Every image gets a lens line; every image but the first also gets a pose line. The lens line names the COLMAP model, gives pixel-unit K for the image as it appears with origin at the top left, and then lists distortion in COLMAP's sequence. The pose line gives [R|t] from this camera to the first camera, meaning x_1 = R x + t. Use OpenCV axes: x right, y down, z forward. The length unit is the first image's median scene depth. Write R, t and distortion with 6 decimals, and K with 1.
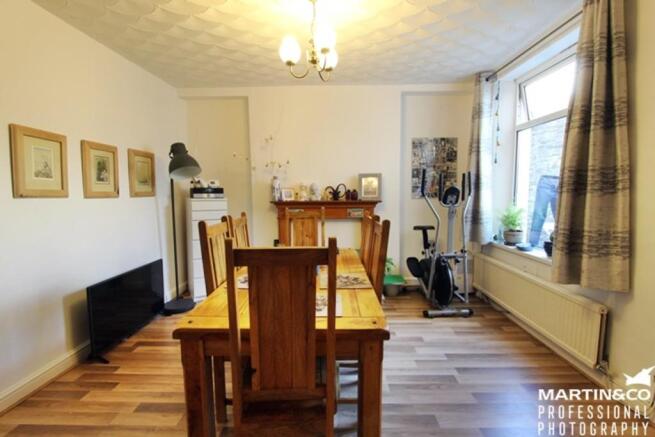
lens RADIAL K [[303.3, 0, 329.7], [0, 303.3, 217.8], [0, 0, 1]] dist [-0.011333, 0.000397]
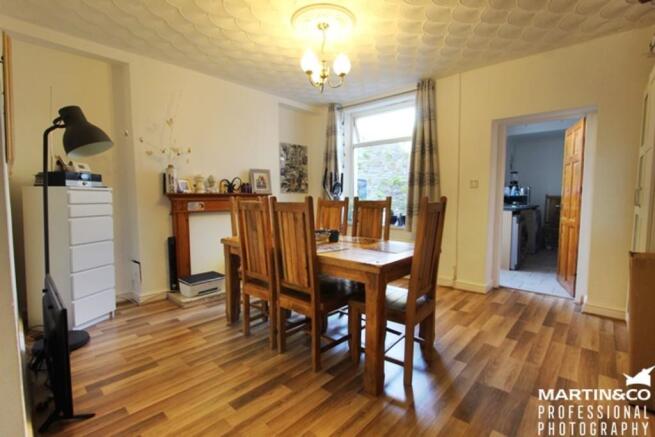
lens RADIAL K [[303.3, 0, 329.7], [0, 303.3, 217.8], [0, 0, 1]] dist [-0.011333, 0.000397]
pose [[0.662582, -0.048668, 0.747406, -0.537930], [0.060435, 0.998107, 0.011416, 0.034663], [-0.746547, 0.037606, 0.664269, 0.076342]]
